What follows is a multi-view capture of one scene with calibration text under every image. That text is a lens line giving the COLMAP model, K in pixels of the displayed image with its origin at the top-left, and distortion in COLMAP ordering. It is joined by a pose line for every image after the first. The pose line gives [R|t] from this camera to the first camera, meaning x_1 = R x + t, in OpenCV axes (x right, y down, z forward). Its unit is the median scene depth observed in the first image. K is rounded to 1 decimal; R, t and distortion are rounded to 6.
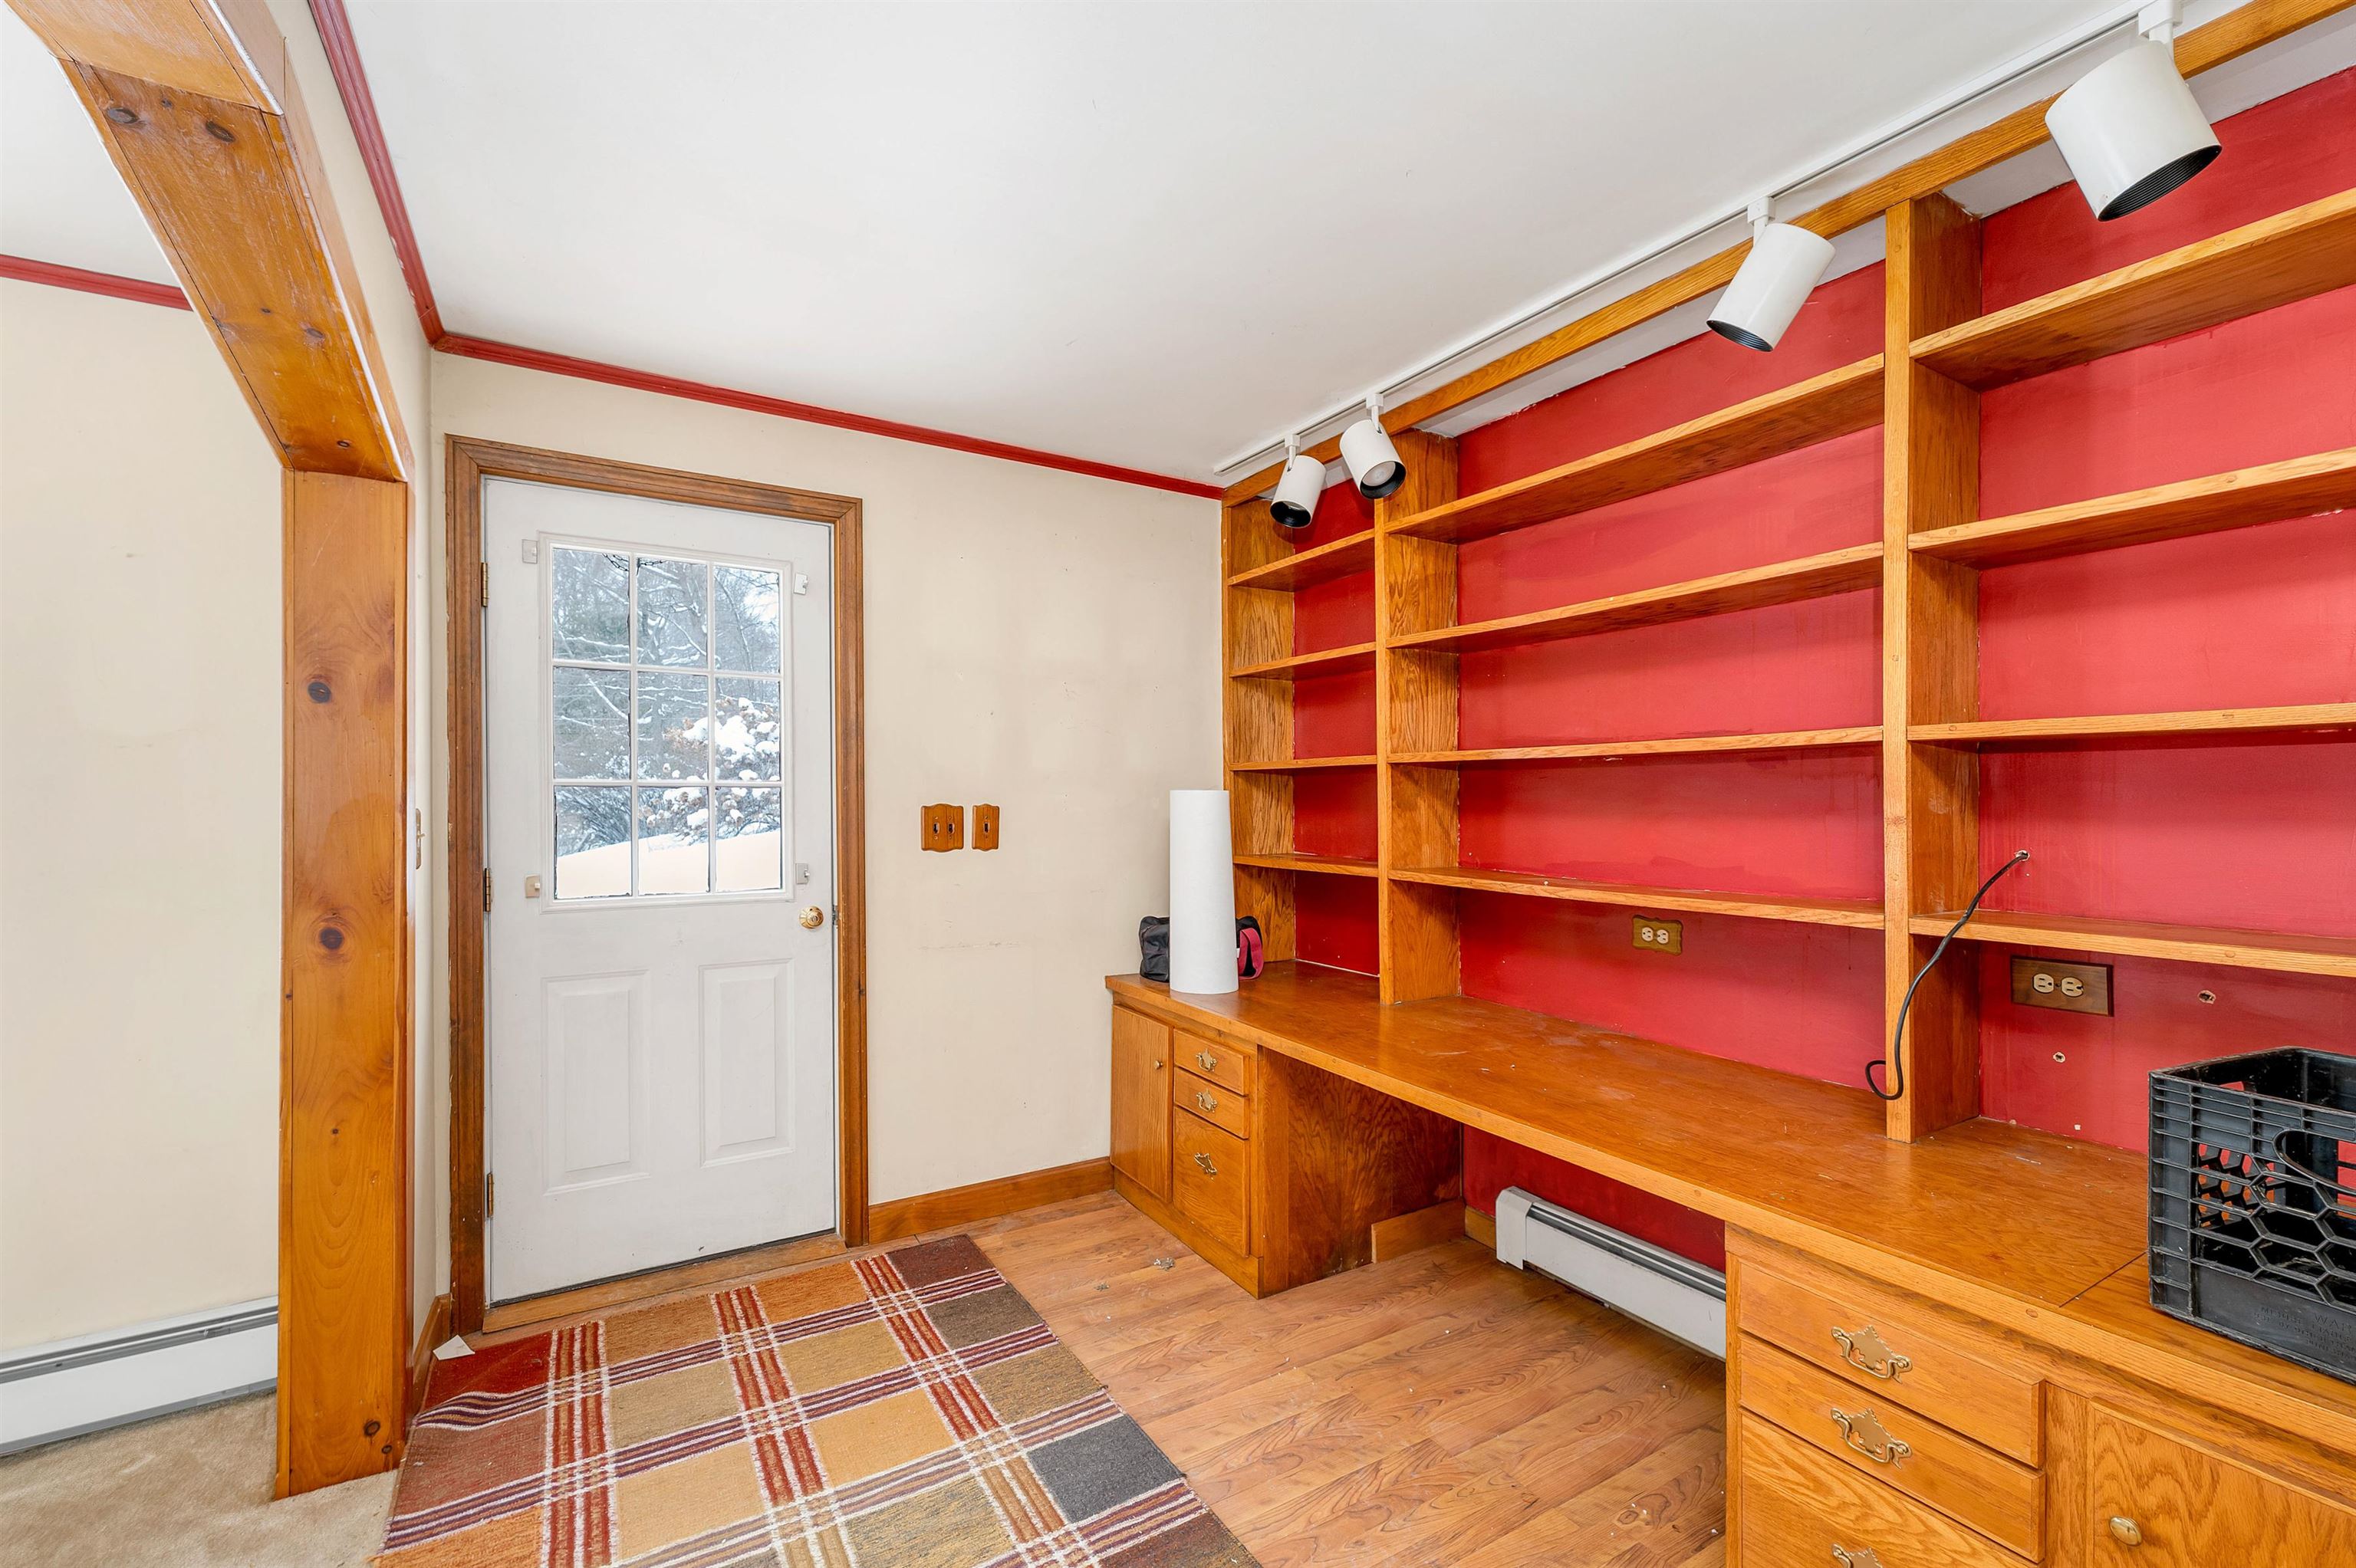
lens RADIAL K [[977.3, 0, 1180.8], [0, 977.3, 760.6], [0, 0, 1]] dist [0.005475, 0.000187]
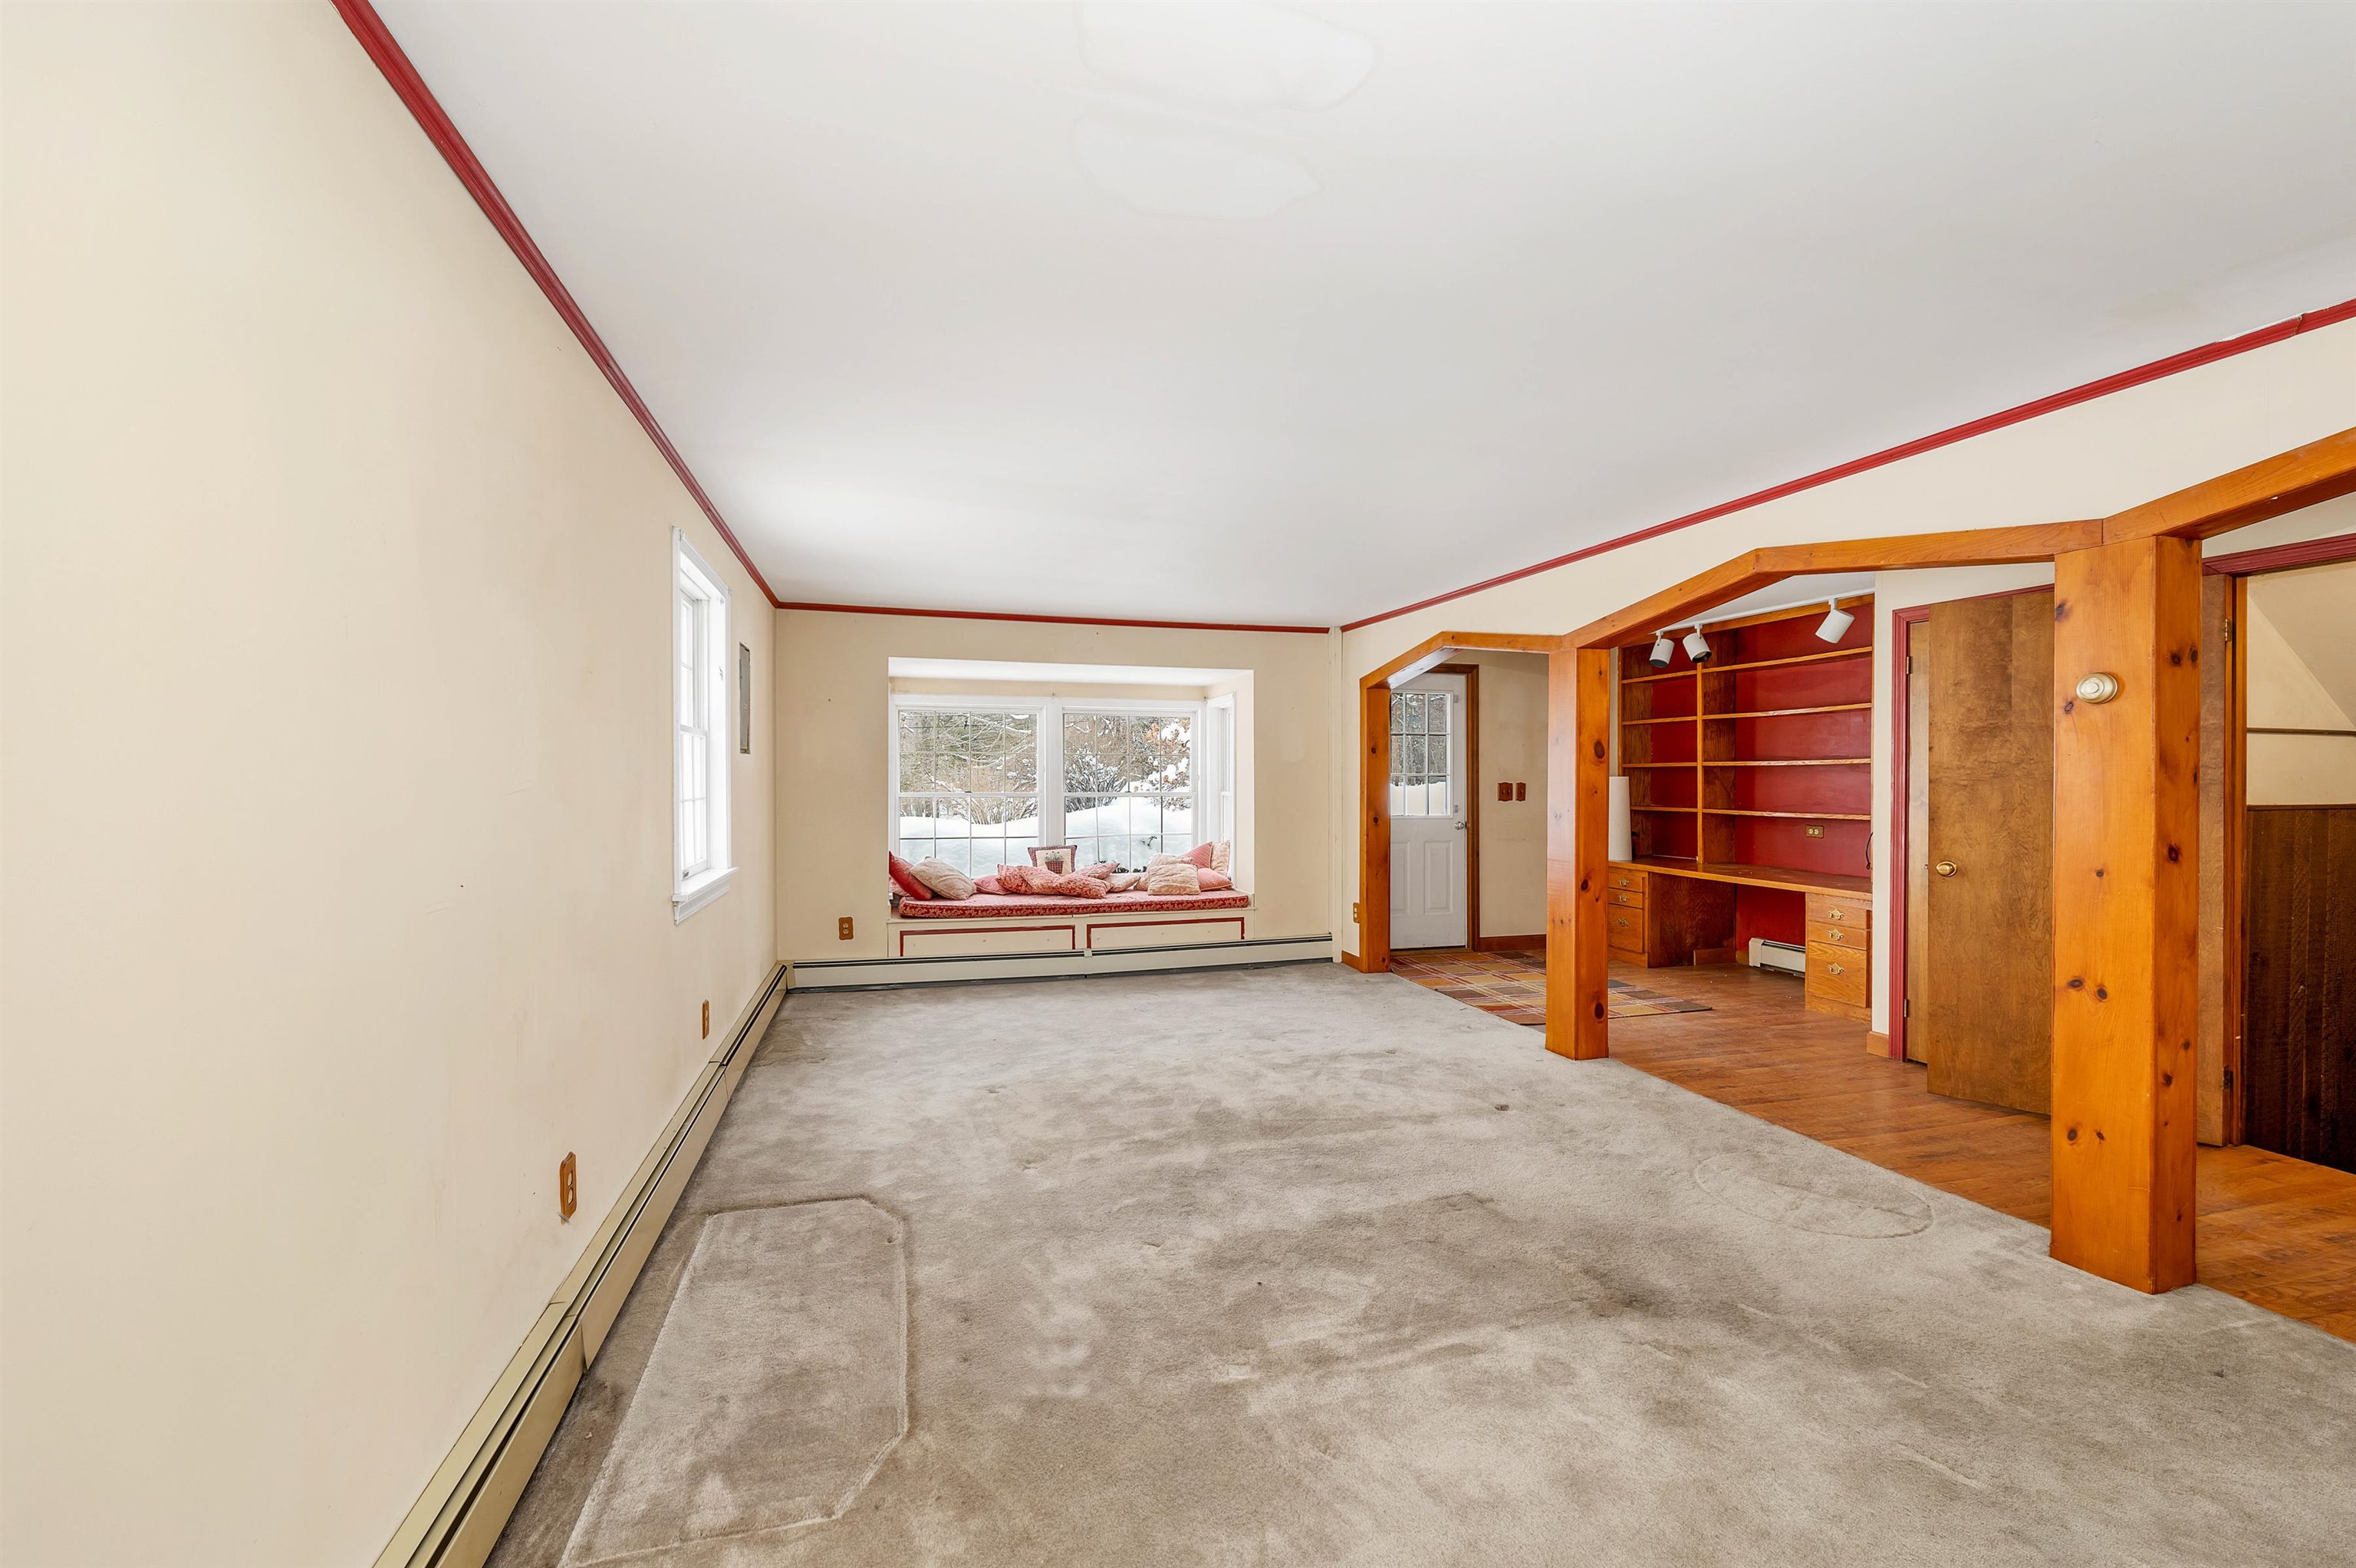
lens RADIAL K [[977.3, 0, 1180.8], [0, 977.3, 760.6], [0, 0, 1]] dist [0.005475, 0.000187]
pose [[0.967515, 0.001123, -0.252810, -0.434391], [0.003675, 0.999822, 0.018505, -0.063613], [0.252786, -0.018833, 0.967339, -1.714912]]
